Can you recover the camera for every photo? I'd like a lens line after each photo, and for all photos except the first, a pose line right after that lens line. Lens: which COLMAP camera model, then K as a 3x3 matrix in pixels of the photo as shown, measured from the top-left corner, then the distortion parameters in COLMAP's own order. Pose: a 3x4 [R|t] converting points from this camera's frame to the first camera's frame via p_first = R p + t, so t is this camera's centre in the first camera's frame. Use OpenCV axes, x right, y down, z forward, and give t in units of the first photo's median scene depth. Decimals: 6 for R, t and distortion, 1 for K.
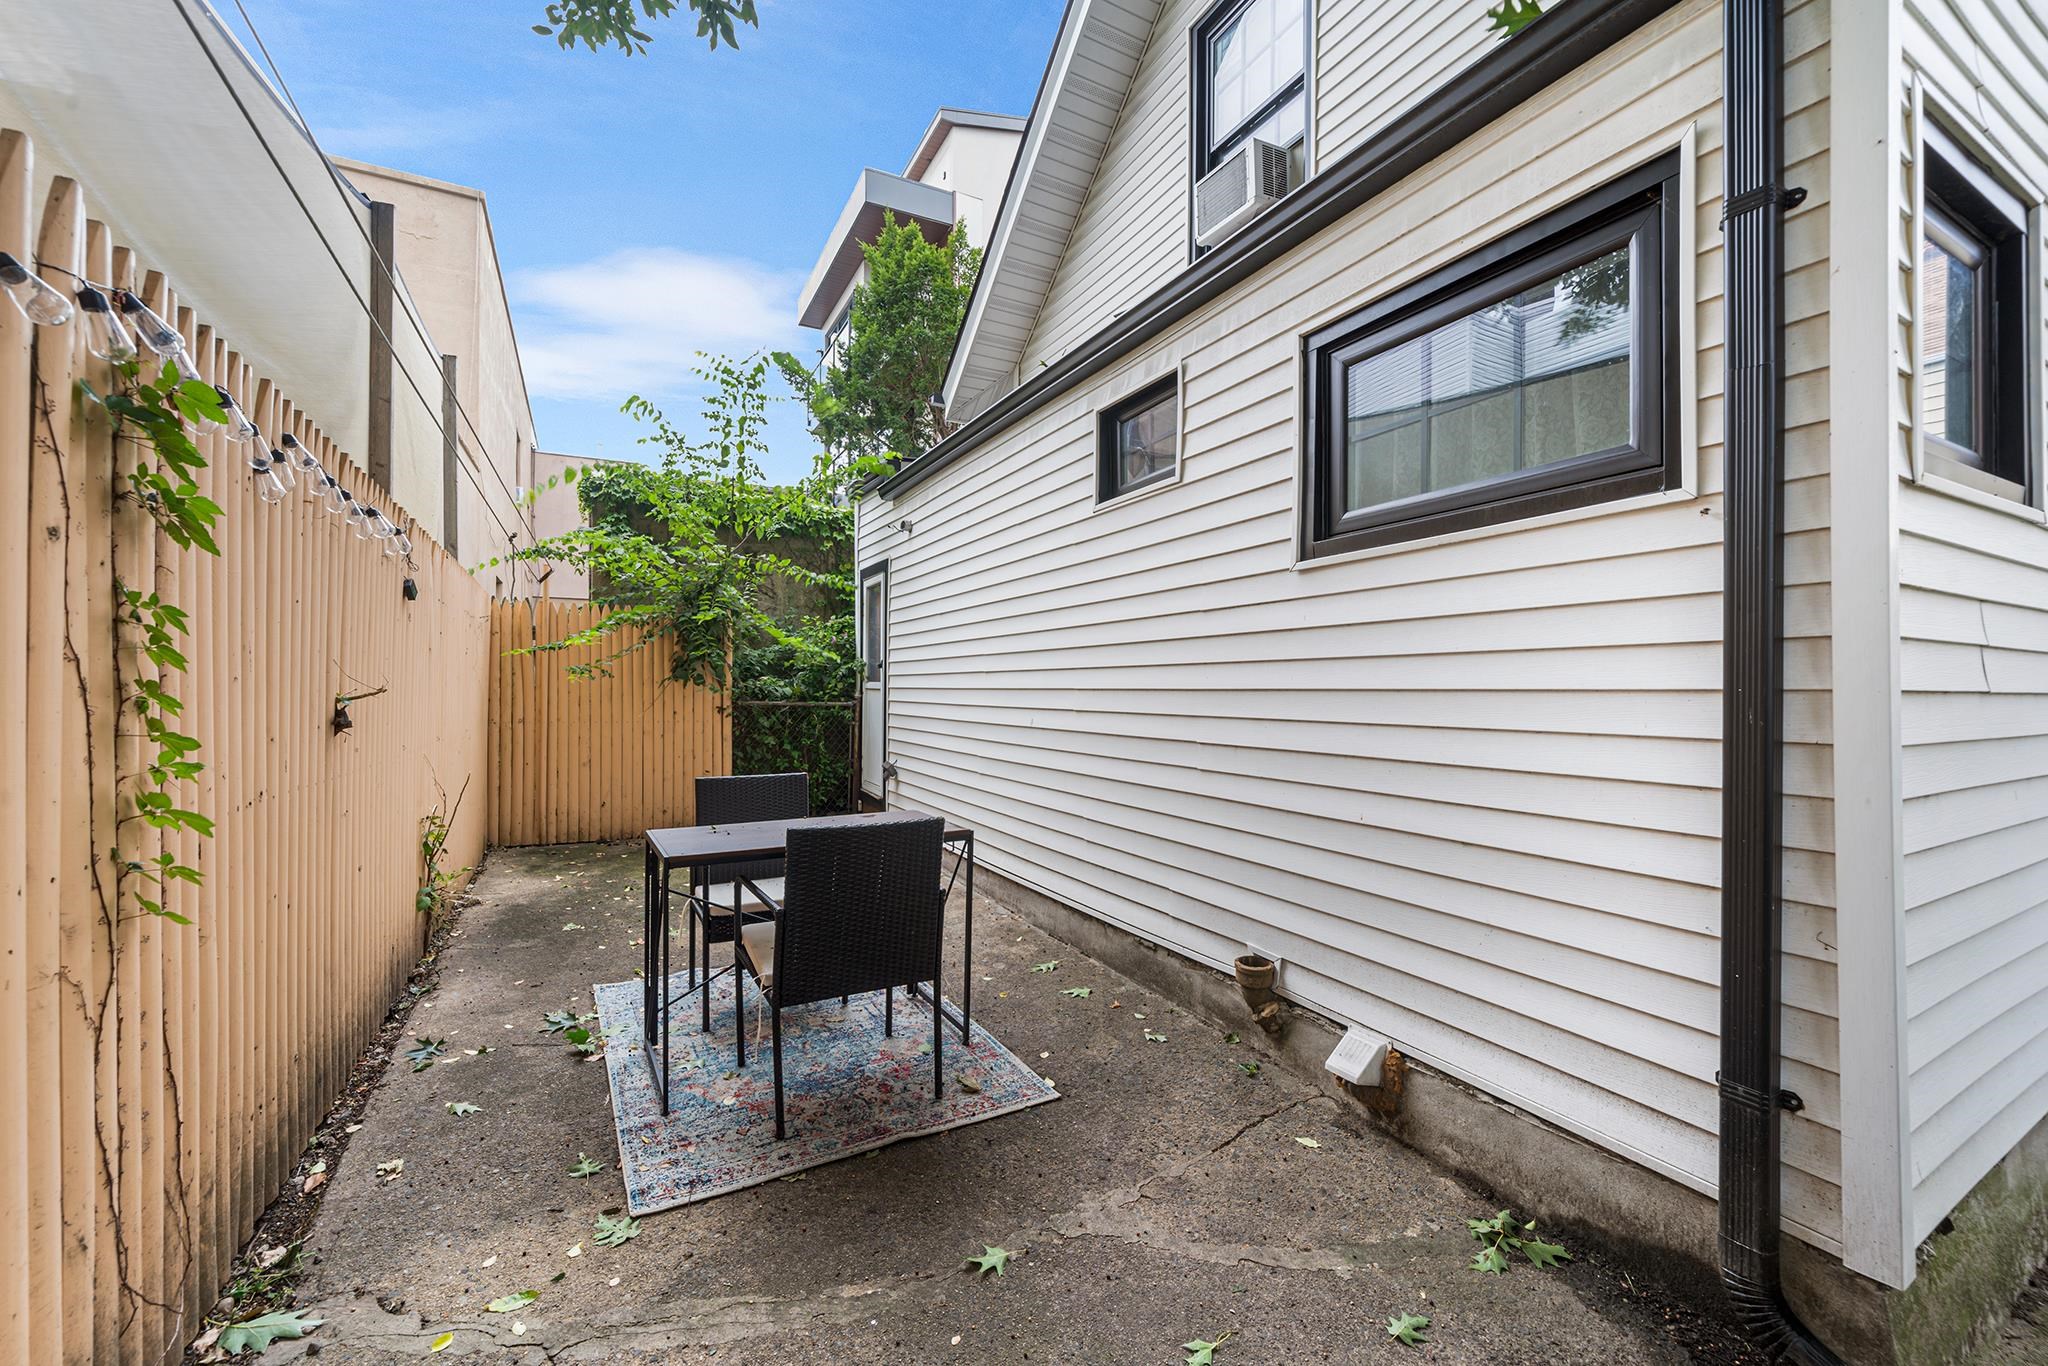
lens RADIAL K [[786.7, 0, 1024.0], [0, 786.7, 683.0], [0, 0, 1]] dist [0.000875, -0.000128]
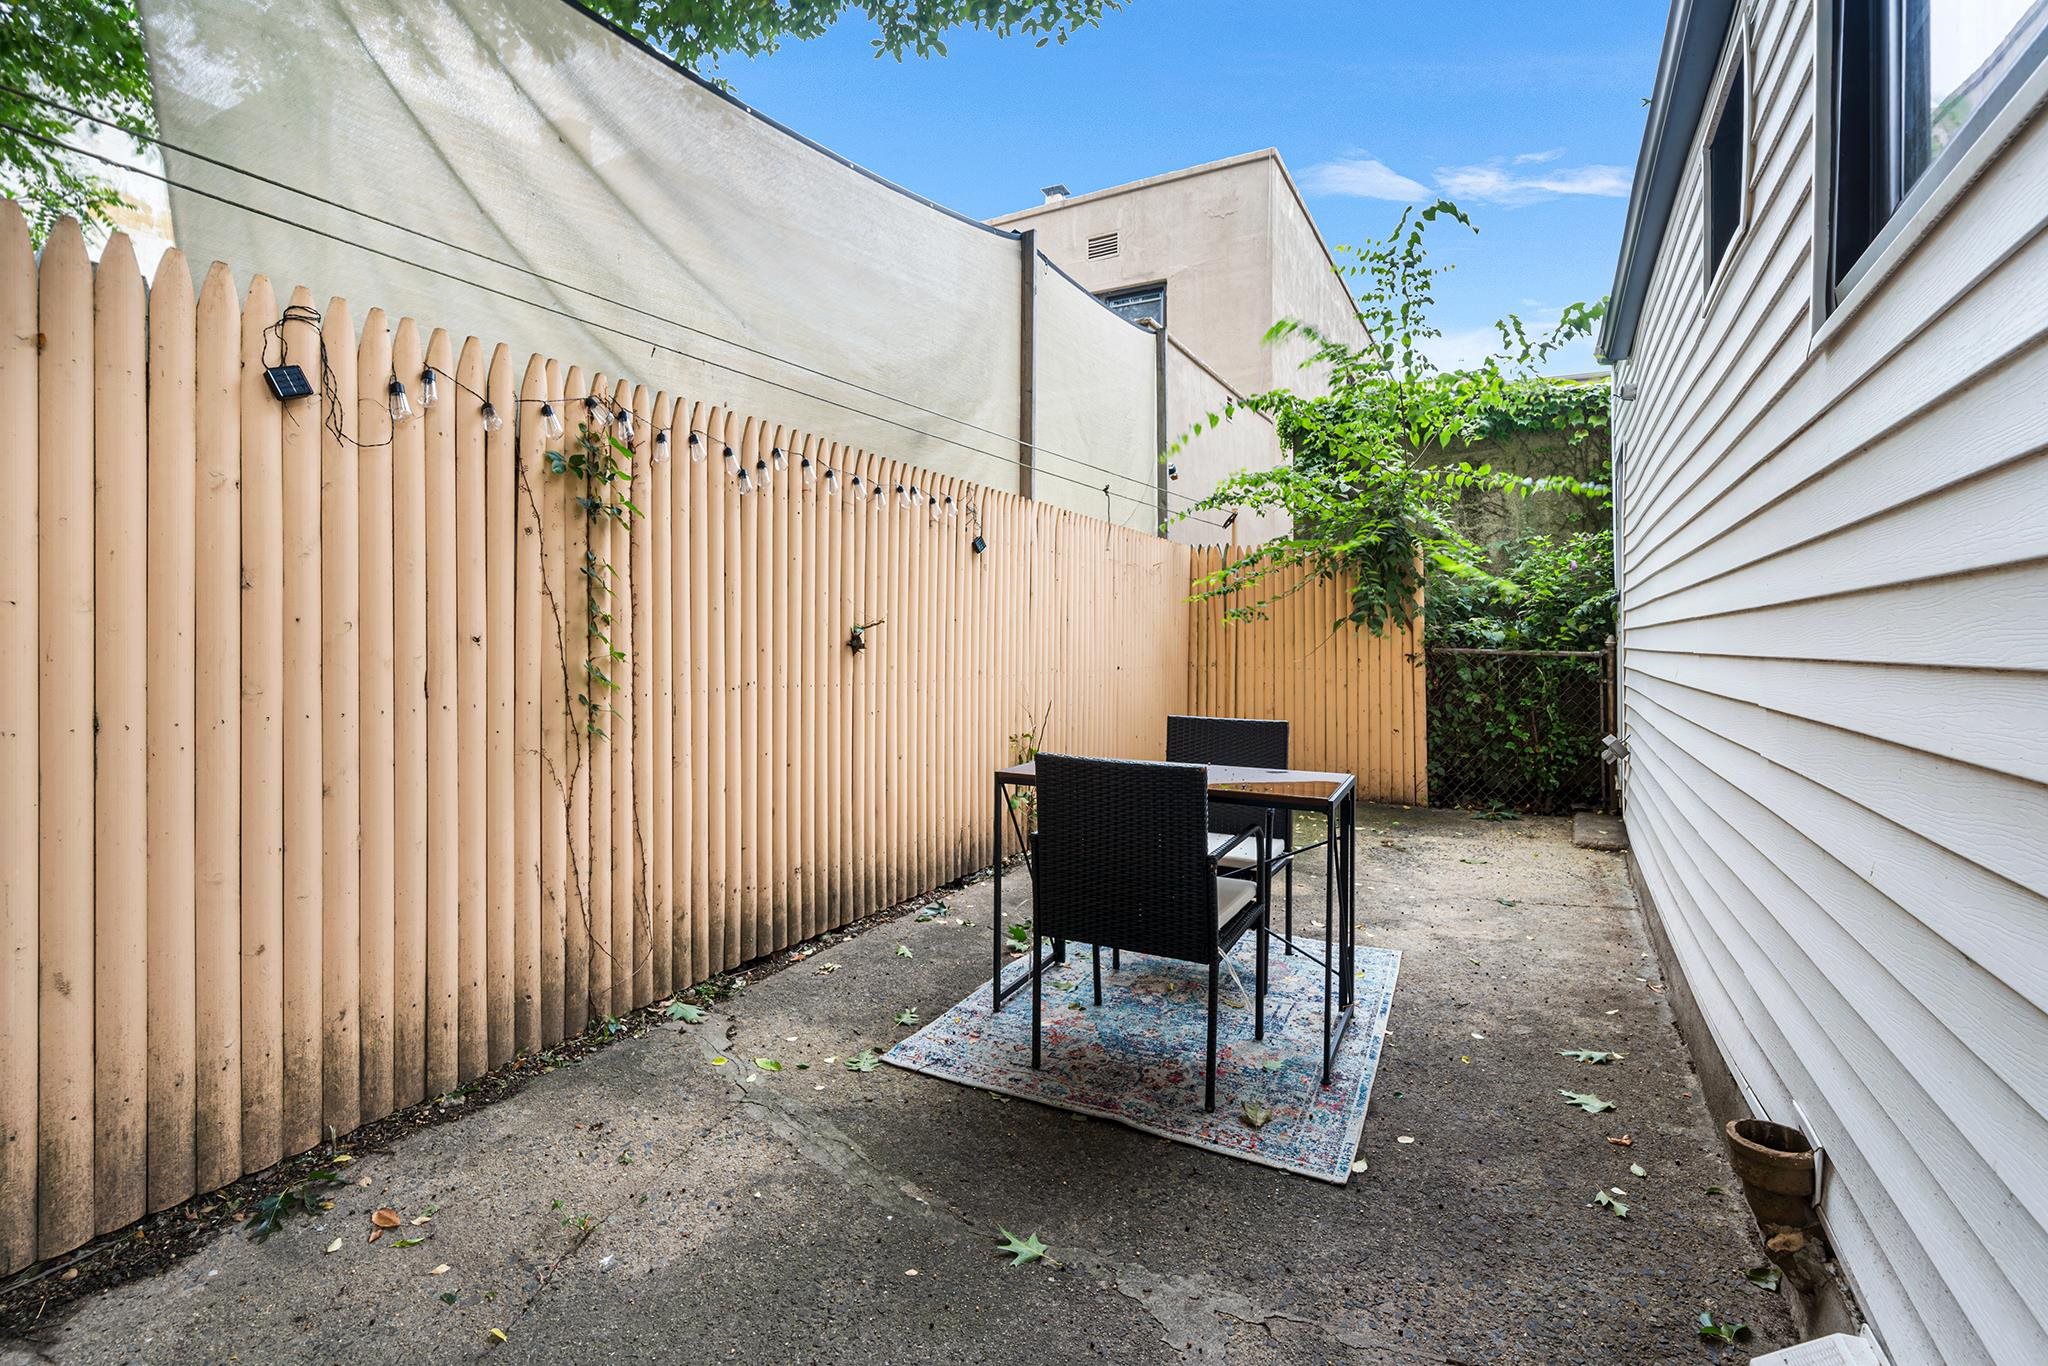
lens RADIAL K [[938.2, 0, 1023.0], [0, 938.2, 625.7], [0, 0, 1]] dist [0.000877, -0.000299]
pose [[0.559747, -0.011533, -0.828583, 0.394995], [0.001415, 0.999915, -0.012961, 0.023172], [0.828662, 0.006082, 0.559716, 0.191897]]
